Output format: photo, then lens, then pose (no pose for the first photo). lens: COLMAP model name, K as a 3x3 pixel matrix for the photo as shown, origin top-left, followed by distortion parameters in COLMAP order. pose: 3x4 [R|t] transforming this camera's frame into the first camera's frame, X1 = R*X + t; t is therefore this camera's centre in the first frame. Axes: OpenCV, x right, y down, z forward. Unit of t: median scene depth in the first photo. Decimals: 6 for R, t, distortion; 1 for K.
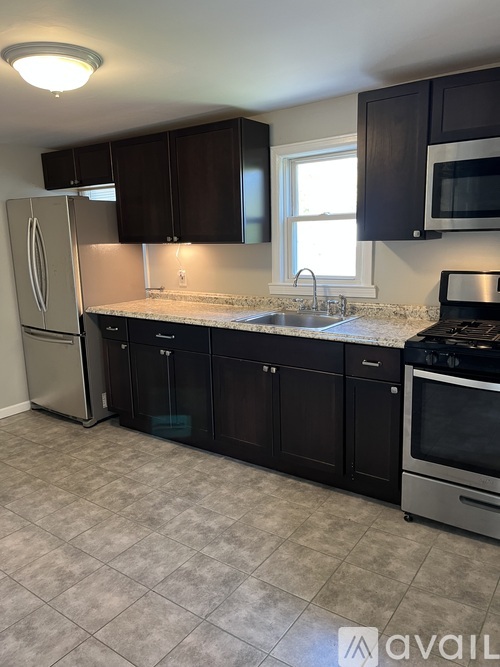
lens RADIAL K [[504.5, 0, 249.1], [0, 504.5, 320.8], [0, 0, 1]] dist [0.008042, -0.007731]
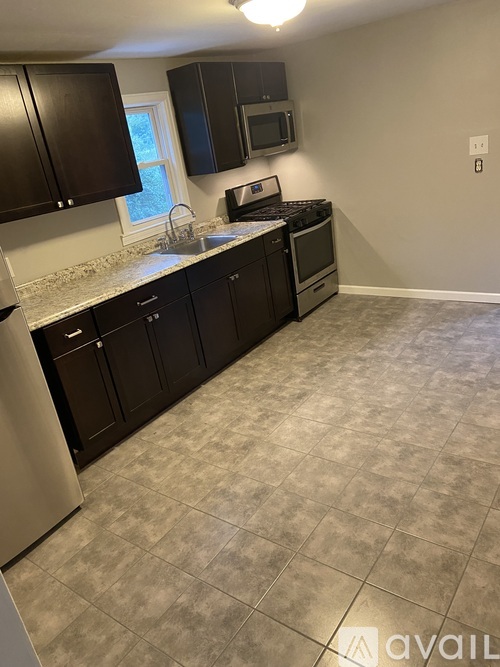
lens RADIAL K [[509.9, 0, 248.7], [0, 509.9, 332.7], [0, 0, 1]] dist [0.047965, -0.026812]
pose [[0.006662, -0.335358, 0.942067, -1.294931], [0.323357, 0.892196, 0.315318, -0.185595], [-0.946253, 0.302524, 0.114384, 0.895165]]
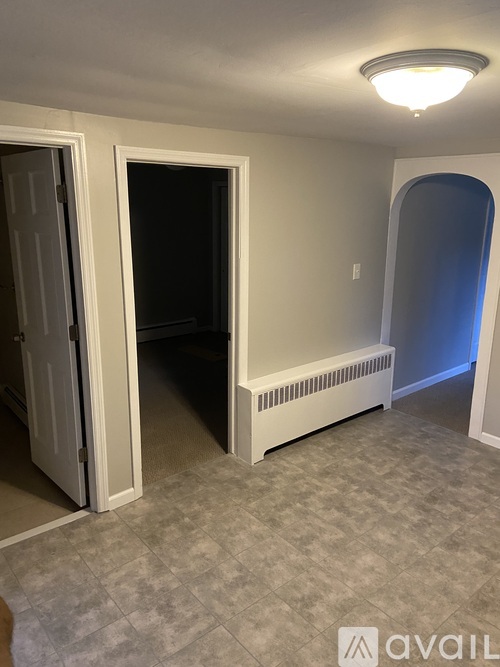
lens RADIAL K [[509.9, 0, 245.0], [0, 509.9, 327.8], [0, 0, 1]] dist [0.047965, -0.026812]
pose [[-0.238530, 0.263794, -0.934621, 0.416465], [-0.165724, 0.937227, 0.306824, -0.267144], [0.956890, 0.228076, -0.179839, 0.765093]]
